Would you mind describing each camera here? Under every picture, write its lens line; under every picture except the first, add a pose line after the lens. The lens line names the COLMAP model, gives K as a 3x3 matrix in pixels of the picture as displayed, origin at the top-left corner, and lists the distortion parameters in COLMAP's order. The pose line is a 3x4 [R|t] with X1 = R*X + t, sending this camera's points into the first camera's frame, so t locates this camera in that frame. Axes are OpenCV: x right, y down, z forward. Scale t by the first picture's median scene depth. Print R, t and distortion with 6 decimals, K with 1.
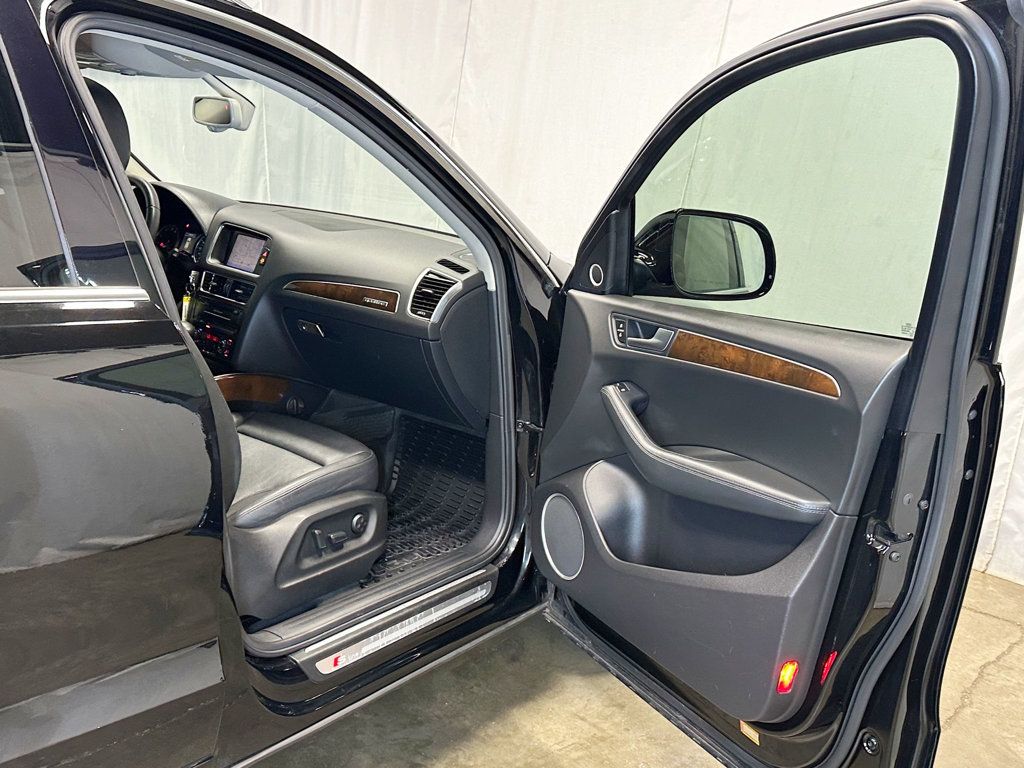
lens RADIAL K [[987.1, 0, 512.0], [0, 987.1, 384.0], [0, 0, 1]] dist [0.154361, -0.237930]
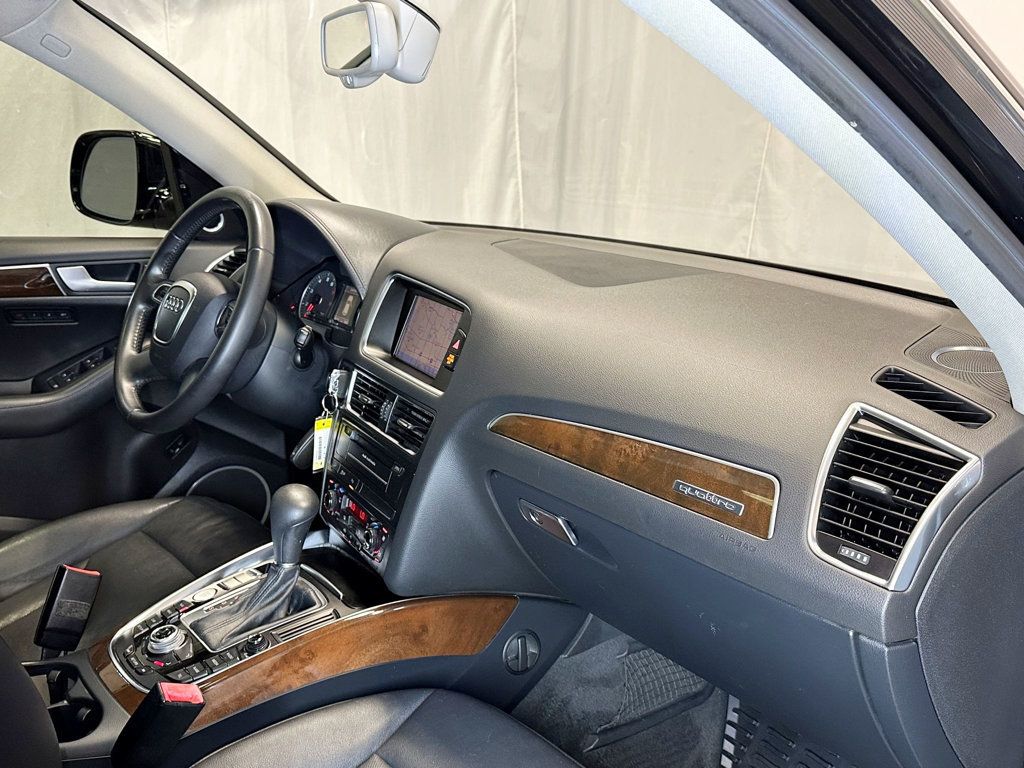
lens RADIAL K [[987.1, 0, 512.0], [0, 987.1, 384.0], [0, 0, 1]] dist [0.154361, -0.237930]
pose [[0.963639, 0.005451, -0.267151, -0.106480], [-0.004673, 0.999983, 0.003548, -0.122724], [0.267166, -0.002171, 0.963648, 0.605277]]
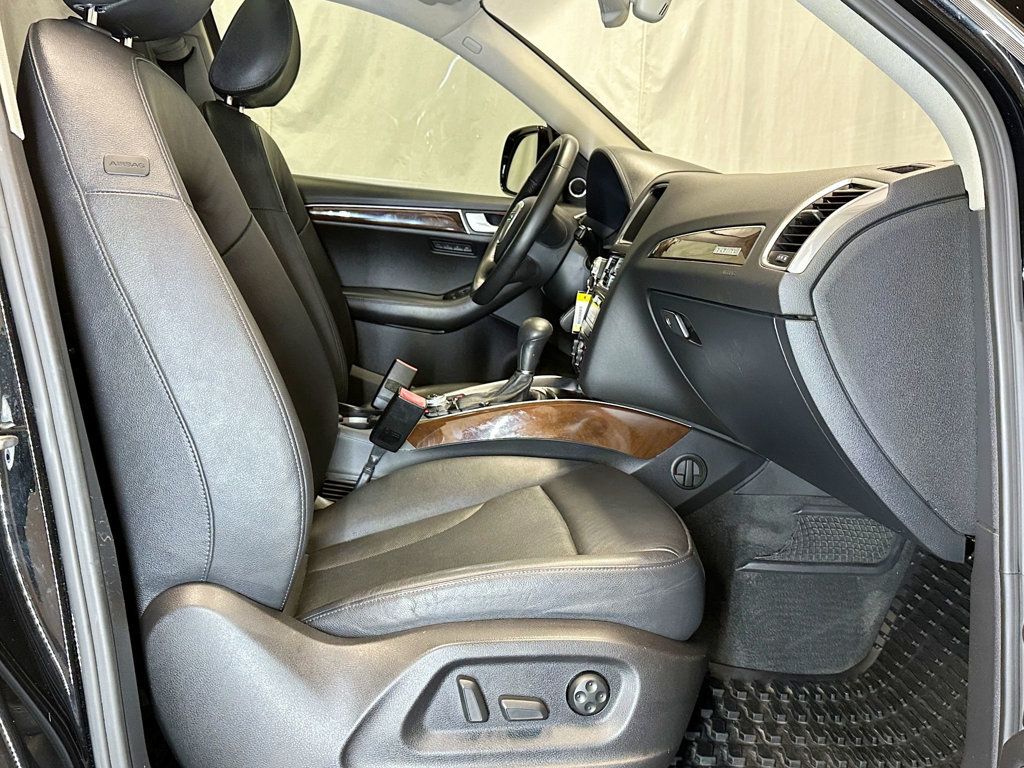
lens RADIAL K [[987.1, 0, 512.0], [0, 987.1, 384.0], [0, 0, 1]] dist [0.154361, -0.237930]
pose [[0.706282, 0.059285, -0.705443, 0.135005], [-0.152427, 0.985850, -0.069758, 0.031522], [0.691326, 0.156797, 0.705325, 0.570770]]
